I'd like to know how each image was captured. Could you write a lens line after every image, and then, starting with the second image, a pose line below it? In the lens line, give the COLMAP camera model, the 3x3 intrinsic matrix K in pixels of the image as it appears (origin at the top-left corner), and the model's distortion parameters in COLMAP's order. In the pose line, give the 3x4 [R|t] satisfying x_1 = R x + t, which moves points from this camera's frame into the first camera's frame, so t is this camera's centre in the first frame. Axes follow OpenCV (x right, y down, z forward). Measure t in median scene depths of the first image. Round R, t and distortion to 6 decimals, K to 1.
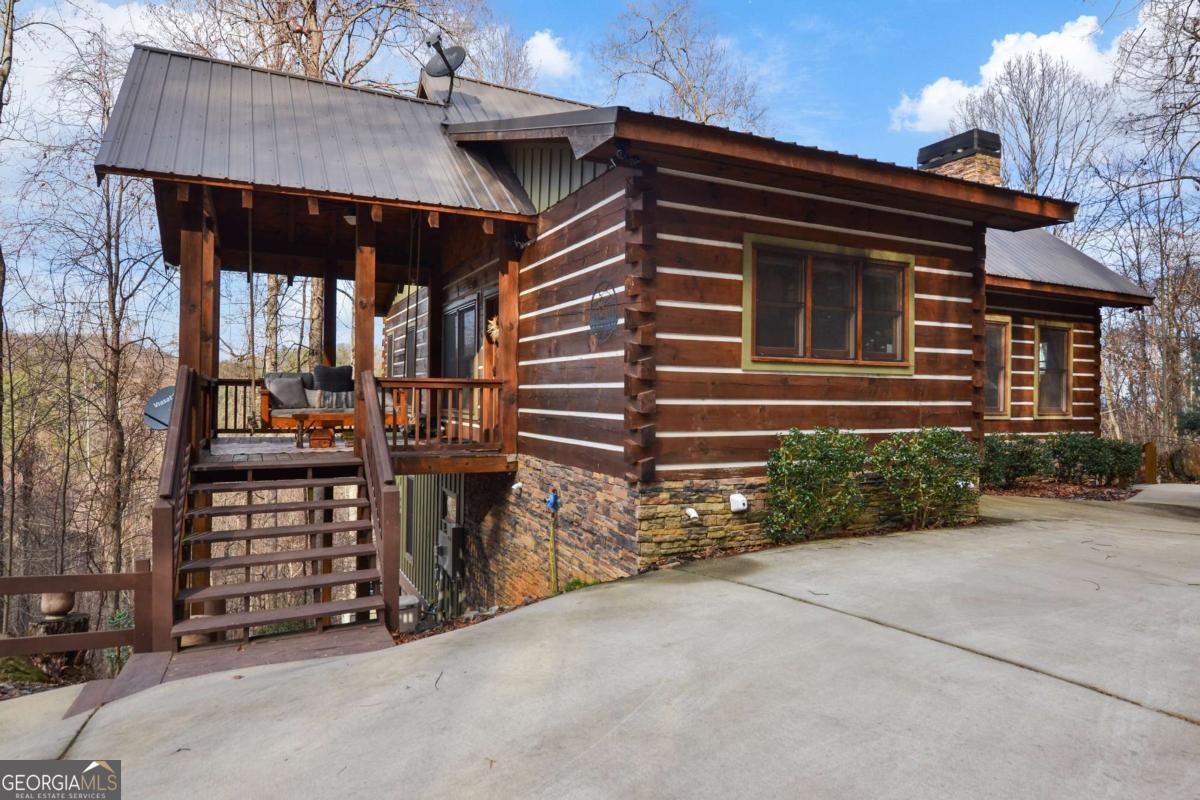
lens RADIAL K [[693.6, 0, 599.5], [0, 693.6, 392.6], [0, 0, 1]] dist [-0.013386, -0.004461]
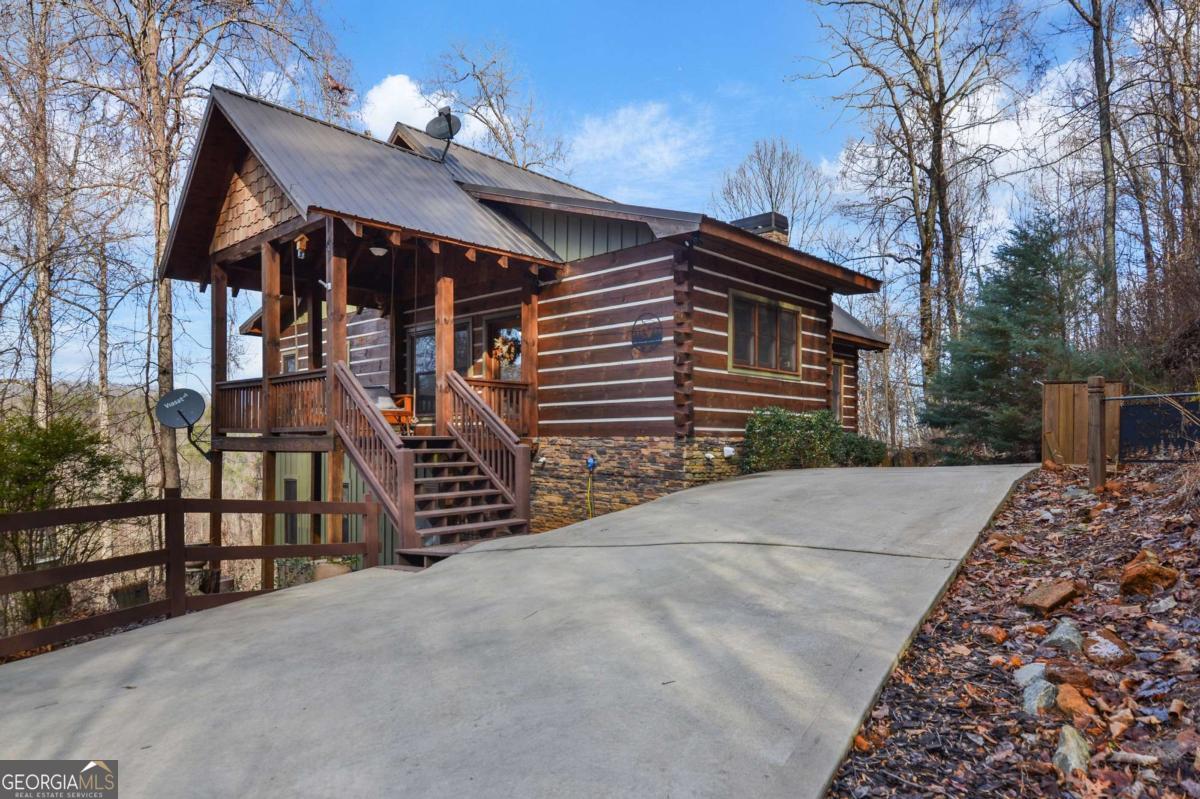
lens RADIAL K [[734.8, 0, 587.6], [0, 734.8, 449.0], [0, 0, 1]] dist [0.005016, -0.000101]
pose [[0.938901, -0.010904, 0.344016, -0.631869], [0.006008, 0.999865, 0.015295, 0.108402], [-0.344136, -0.012294, 0.938839, -0.466381]]
